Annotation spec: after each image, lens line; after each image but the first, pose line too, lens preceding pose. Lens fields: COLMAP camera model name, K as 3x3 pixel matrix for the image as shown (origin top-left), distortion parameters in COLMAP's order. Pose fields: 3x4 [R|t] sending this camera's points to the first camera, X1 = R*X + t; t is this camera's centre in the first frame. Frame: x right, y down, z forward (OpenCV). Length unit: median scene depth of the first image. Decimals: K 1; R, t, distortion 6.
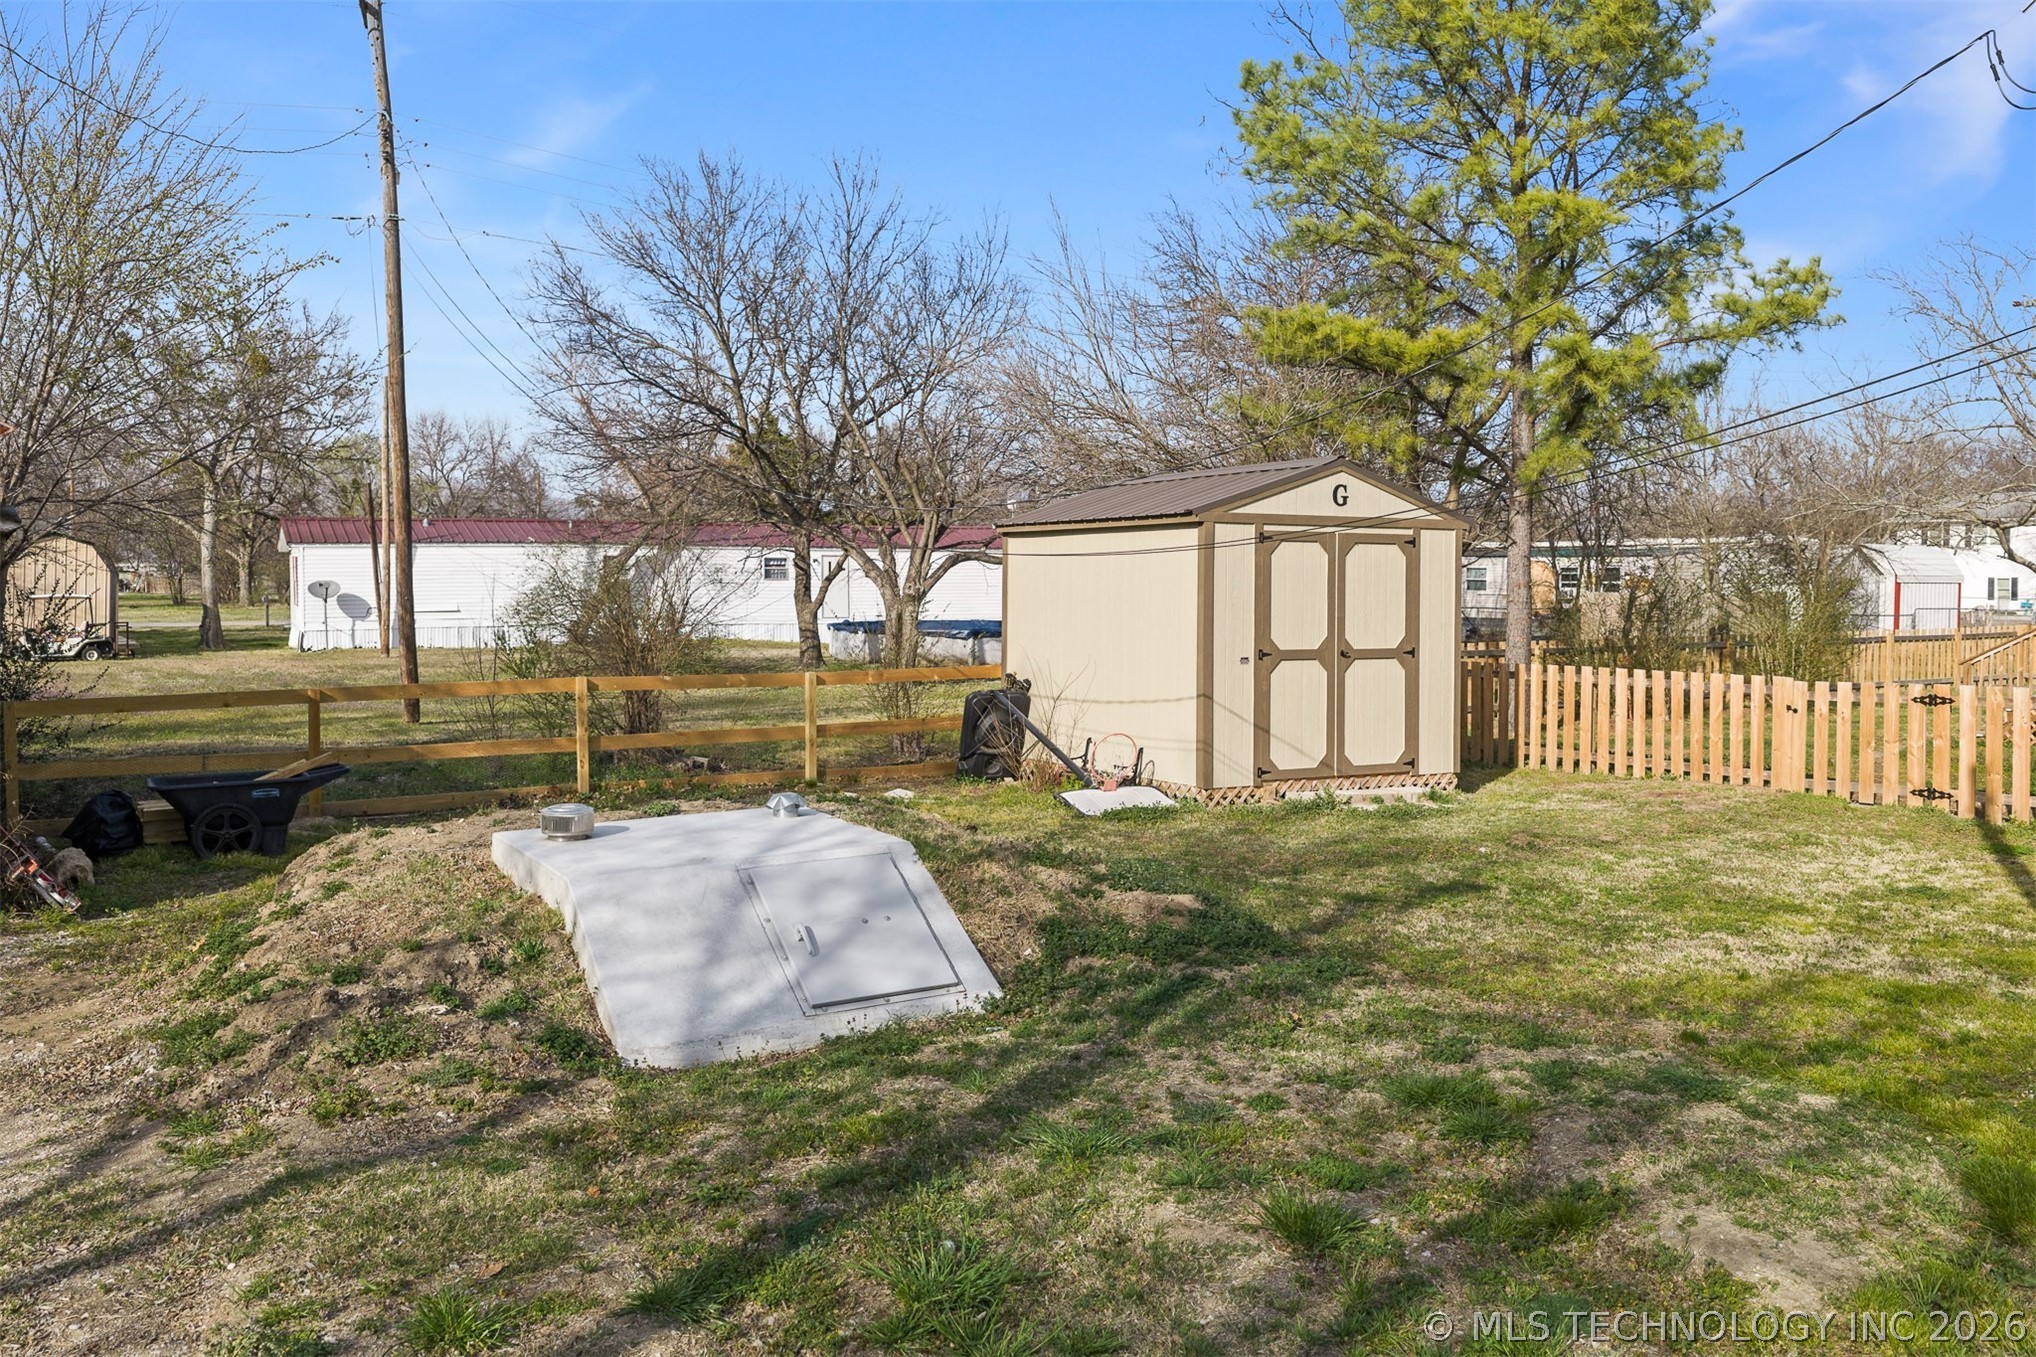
lens RADIAL K [[1705.5, 0, 1043.6], [0, 1705.5, 619.9], [0, 0, 1]] dist [0.010736, -0.015139]
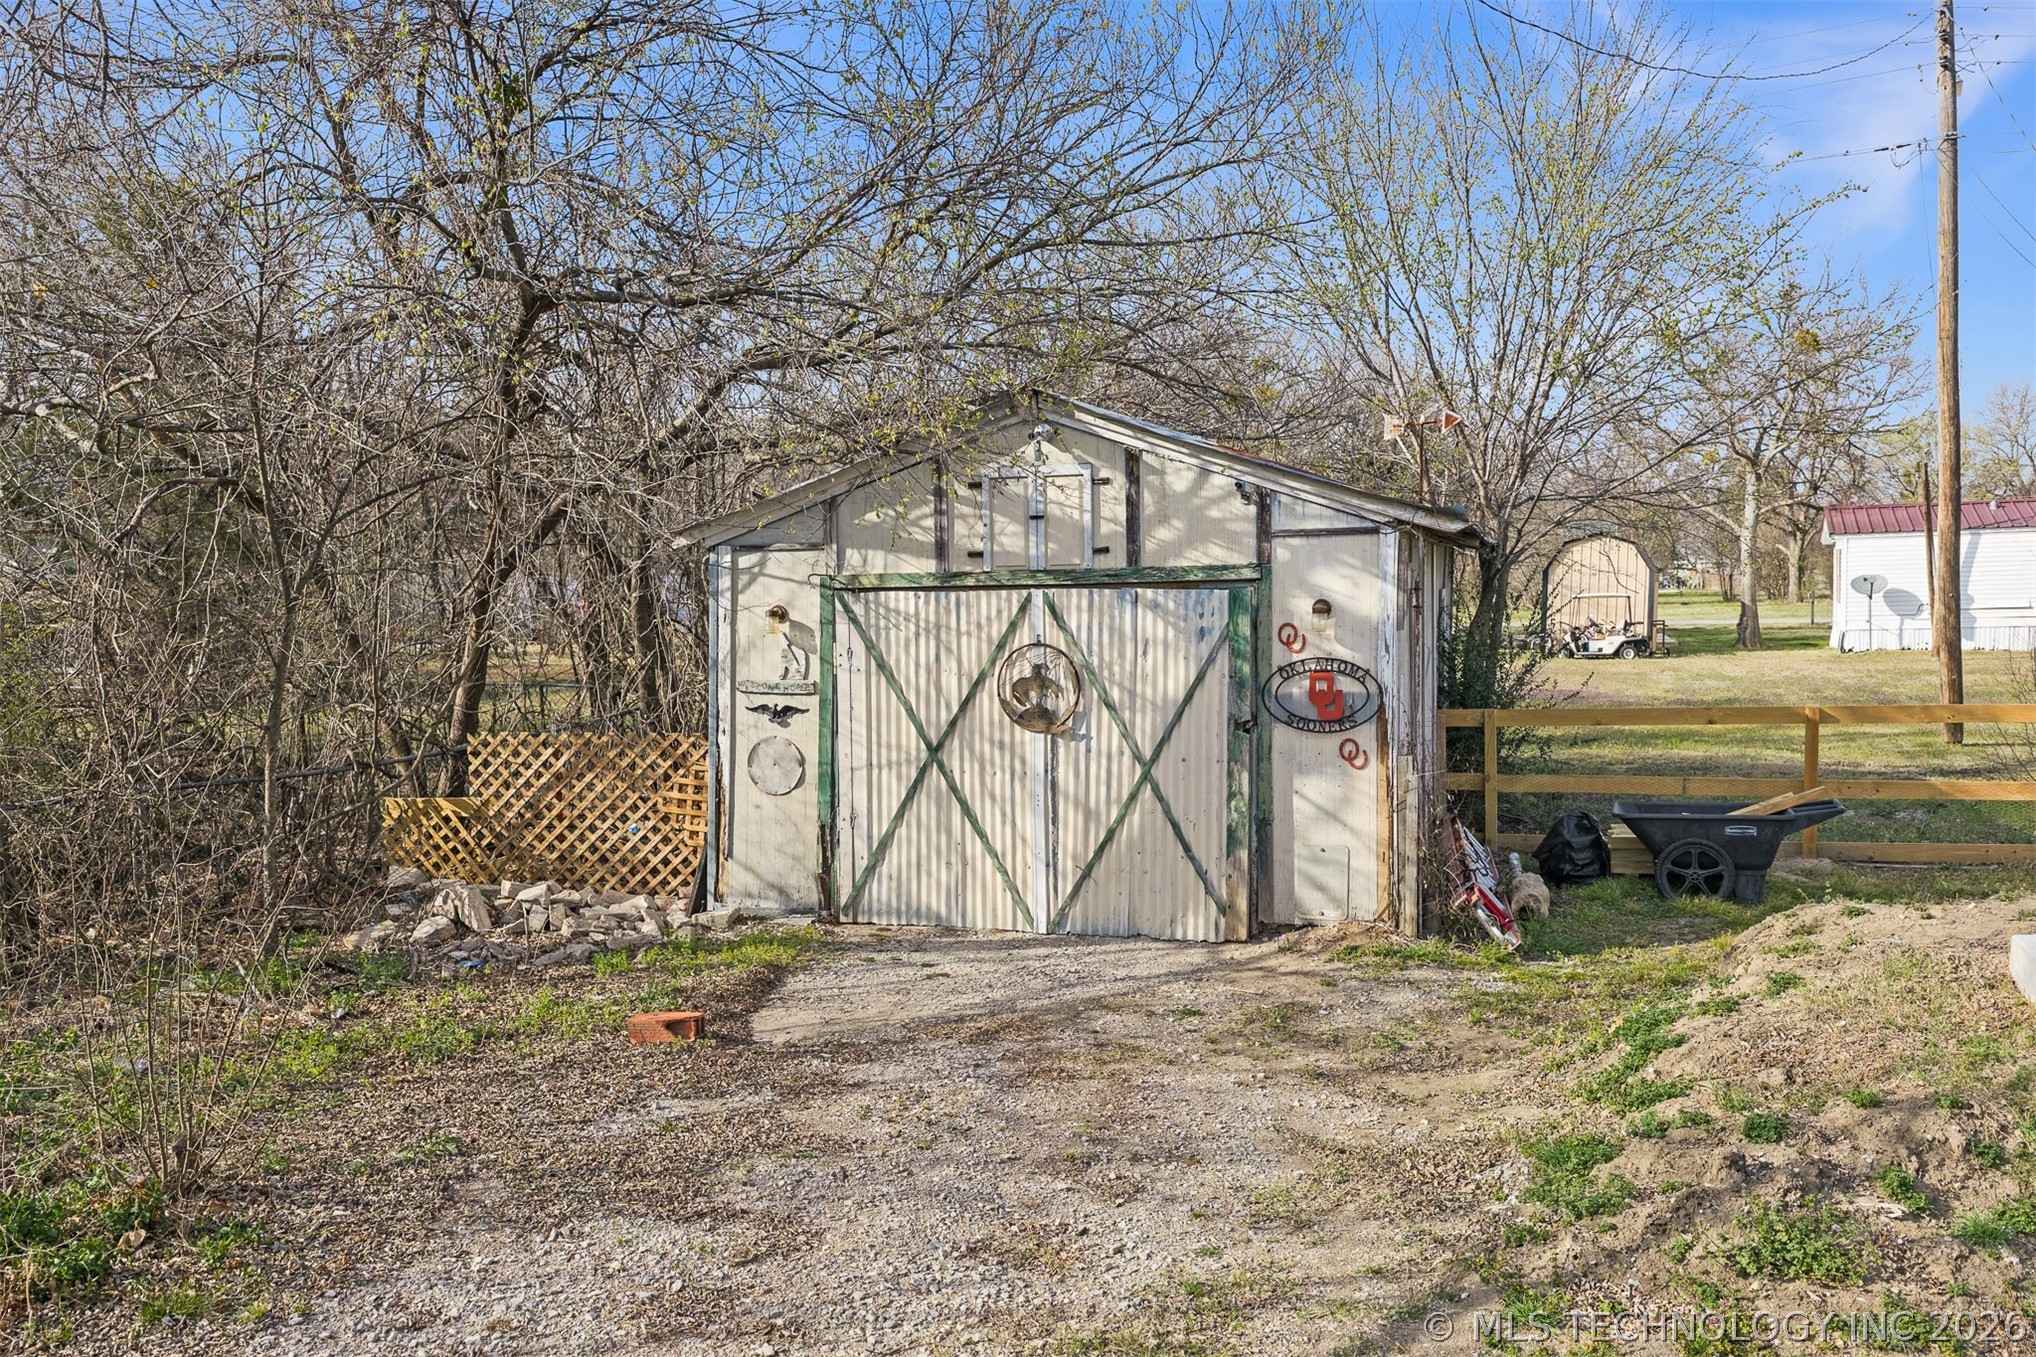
lens RADIAL K [[1705.5, 0, 1036.1], [0, 1705.5, 729.8], [0, 0, 1]] dist [0.010736, -0.015139]
pose [[0.649316, 0.051192, -0.758794, -0.049210], [0.000554, 0.997700, 0.067784, -0.008142], [0.760518, -0.044433, 0.647795, 0.224203]]
